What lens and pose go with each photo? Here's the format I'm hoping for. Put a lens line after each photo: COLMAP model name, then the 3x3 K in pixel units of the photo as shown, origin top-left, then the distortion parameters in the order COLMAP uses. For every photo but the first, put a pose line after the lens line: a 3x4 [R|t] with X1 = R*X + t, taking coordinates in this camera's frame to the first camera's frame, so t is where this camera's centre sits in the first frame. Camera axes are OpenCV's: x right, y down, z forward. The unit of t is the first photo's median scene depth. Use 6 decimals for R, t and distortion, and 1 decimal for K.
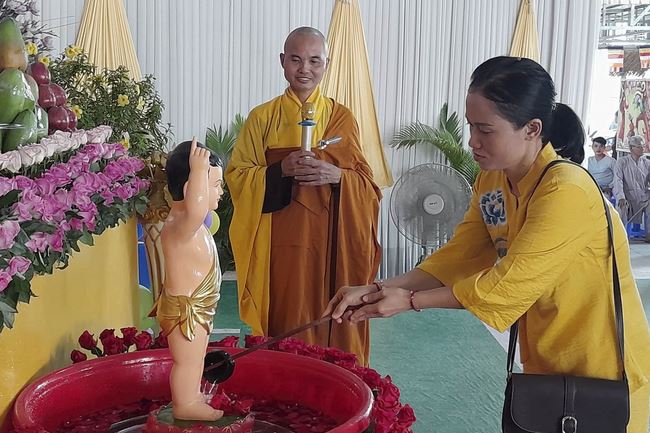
lens RADIAL K [[996.6, 0, 324.8], [0, 996.6, 214.2], [0, 0, 1]] dist [0.257024, -0.804303]
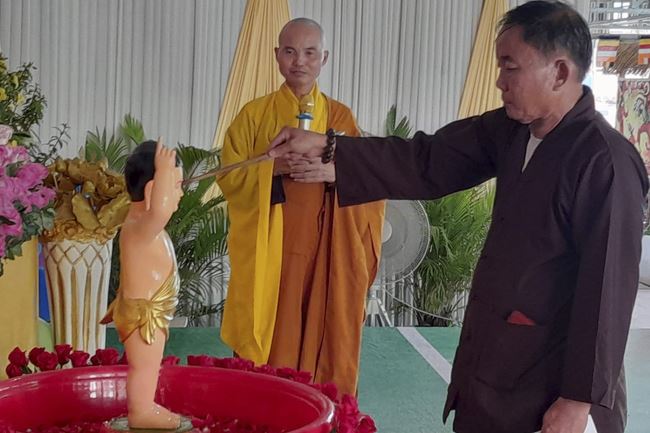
lens RADIAL K [[1426.0, 0, 324.9], [0, 1426.0, 227.4], [0, 0, 1]] dist [0.191715, -0.121699]
pose [[0.996973, 0.011043, 0.076960, -0.052835], [-0.009283, 0.999688, -0.023192, 0.030929], [-0.077192, 0.022408, 0.996764, -0.298294]]
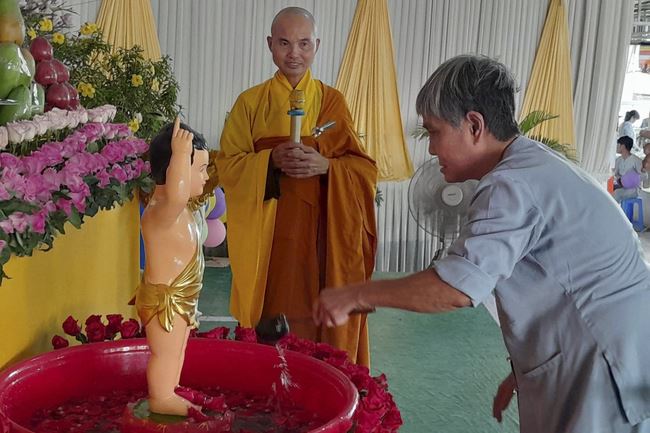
lens RADIAL K [[996.6, 0, 324.8], [0, 996.6, 214.2], [0, 0, 1]] dist [0.257024, -0.804303]
pose [[0.998974, 0.036420, -0.026902, 0.026656], [-0.036103, 0.999274, 0.012159, -0.002051], [0.027325, -0.011175, 0.999564, 0.036130]]
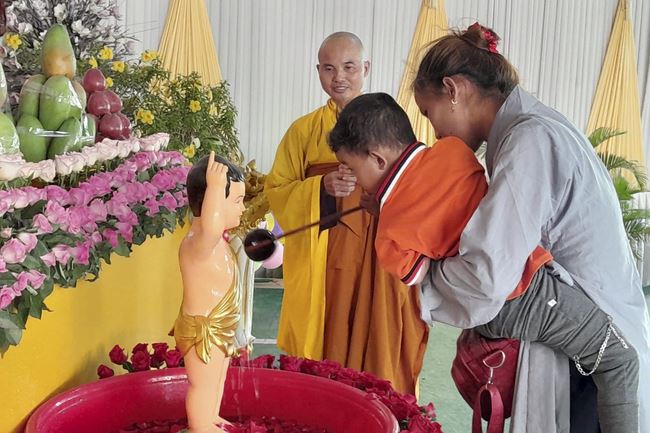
lens RADIAL K [[996.6, 0, 324.8], [0, 996.6, 214.2], [0, 0, 1]] dist [0.257024, -0.804303]
pose [[0.995051, 0.025714, -0.095981, 0.049175], [-0.026106, 0.999655, -0.002839, -0.012026], [0.095875, 0.005331, 0.995379, 0.041166]]
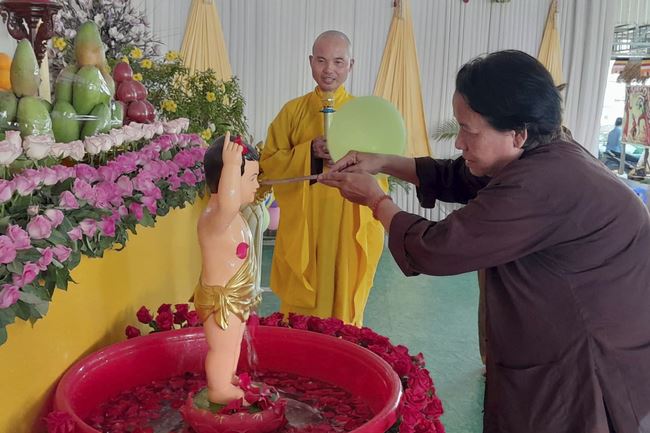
lens RADIAL K [[758.5, 0, 326.6], [0, 758.5, 215.6], [0, 0, 1]] dist [0.236763, -0.746768]
pose [[0.996882, 0.023860, -0.075209, 0.019897], [-0.021035, 0.999051, 0.038131, -0.016835], [0.076048, -0.036430, 0.996438, 0.168936]]
